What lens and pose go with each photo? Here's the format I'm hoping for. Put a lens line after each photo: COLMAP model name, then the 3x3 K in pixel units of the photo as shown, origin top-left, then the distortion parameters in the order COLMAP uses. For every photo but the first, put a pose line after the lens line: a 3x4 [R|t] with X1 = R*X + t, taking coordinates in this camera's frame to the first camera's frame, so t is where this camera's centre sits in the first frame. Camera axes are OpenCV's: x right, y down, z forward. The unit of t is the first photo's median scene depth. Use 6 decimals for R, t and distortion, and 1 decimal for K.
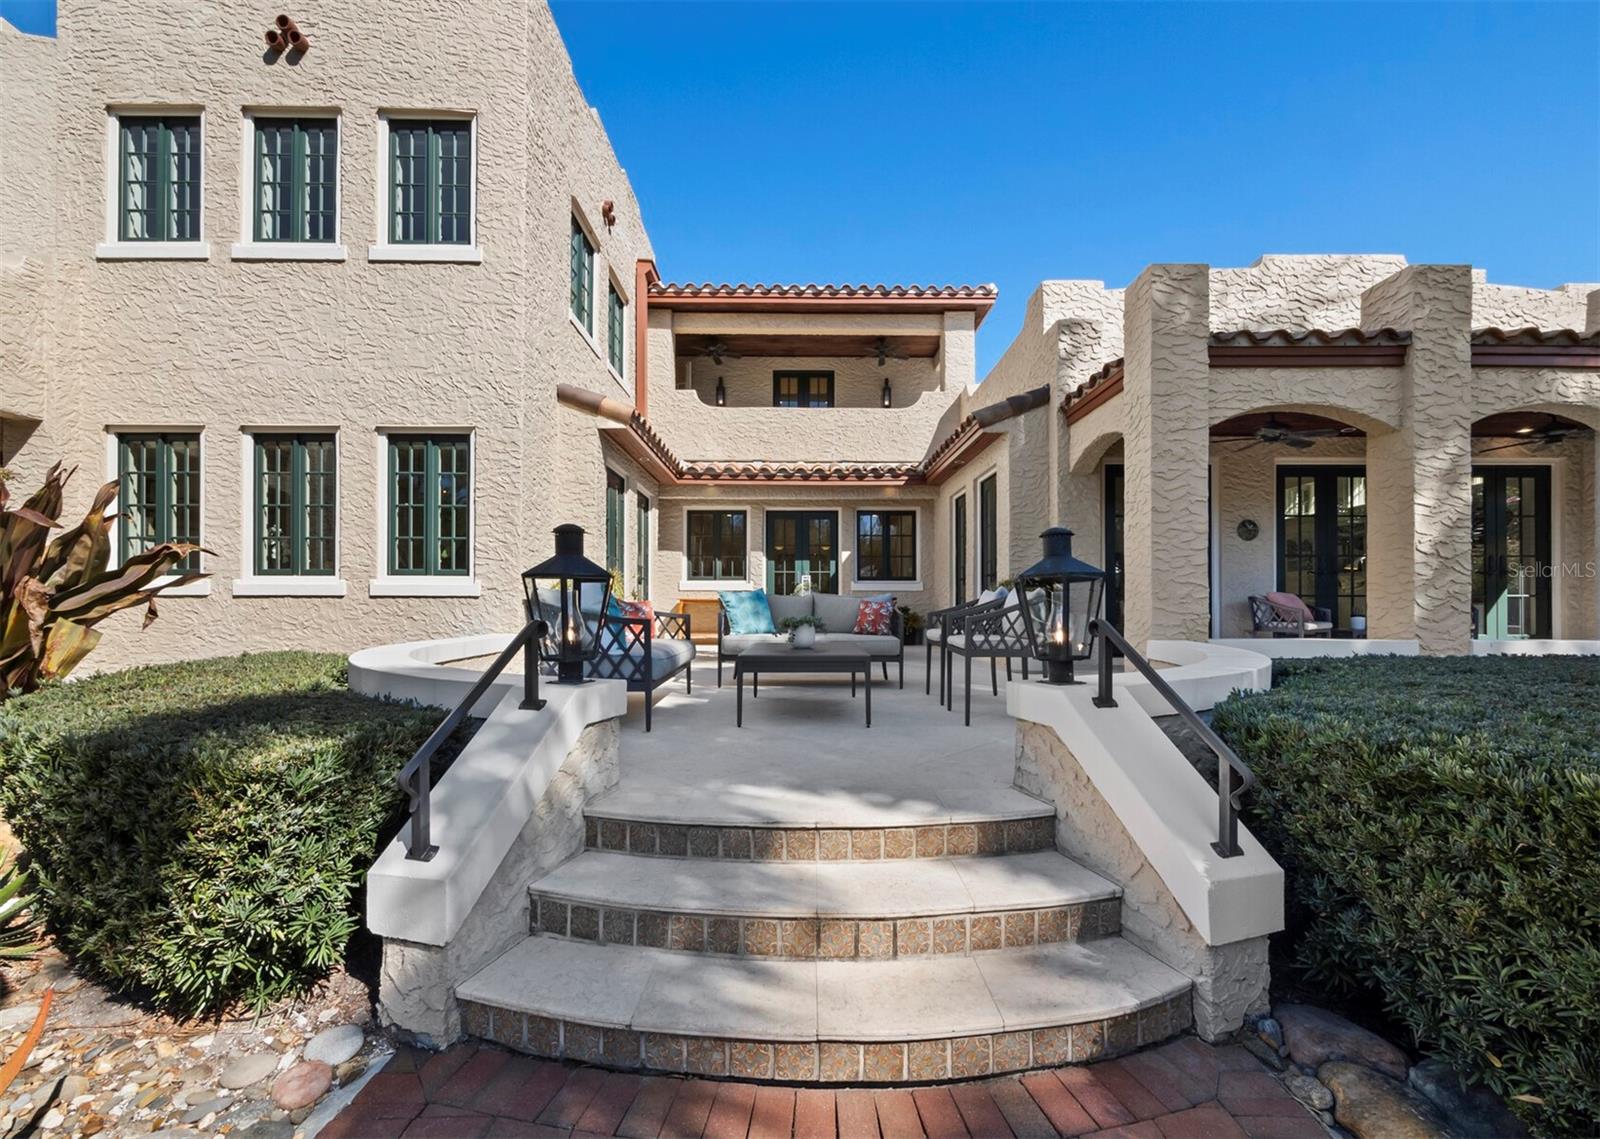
lens RADIAL K [[676.1, 0, 797.5], [0, 676.1, 605.8], [0, 0, 1]] dist [-0.001450, -0.000061]
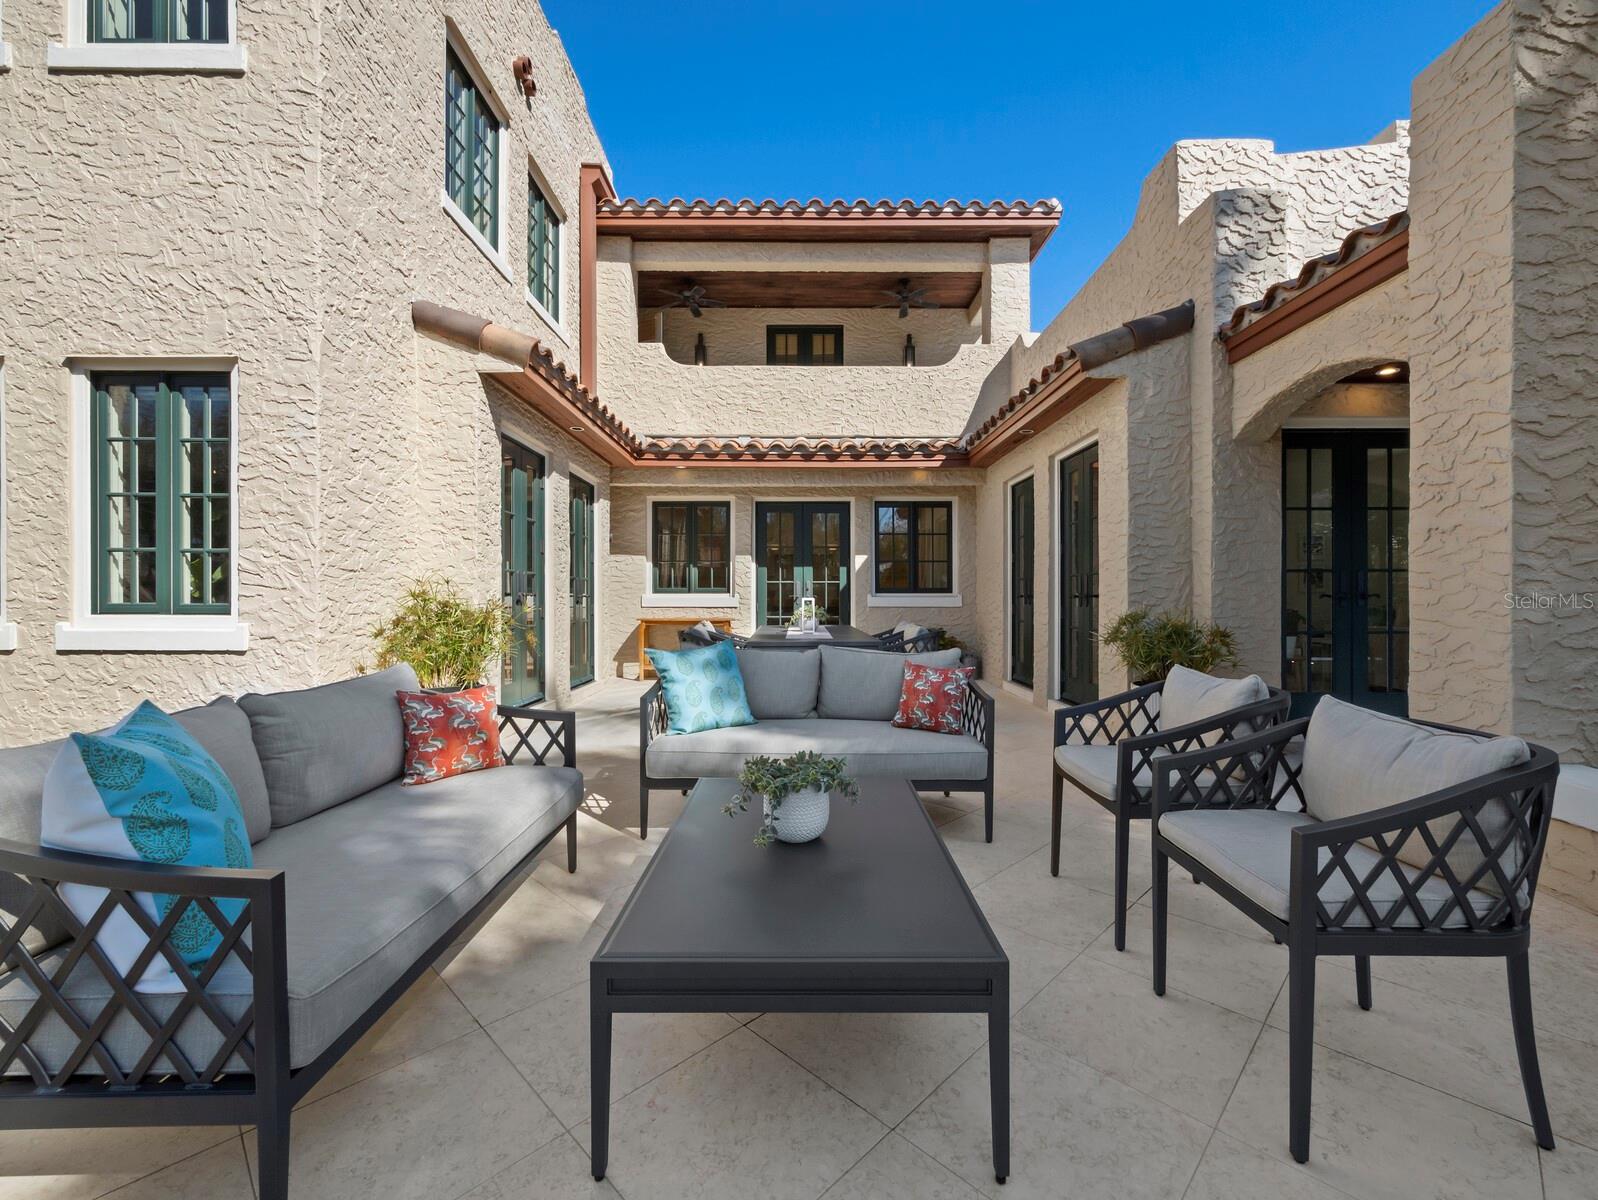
lens RADIAL K [[655.8, 0, 798.5], [0, 655.8, 602.9], [0, 0, 1]] dist [0.002115, 0.000036]
pose [[0.999994, -0.001779, -0.002956, 0.005420], [0.001820, 0.999900, 0.013995, -0.053027], [0.002931, -0.014000, 0.999898, 0.371891]]
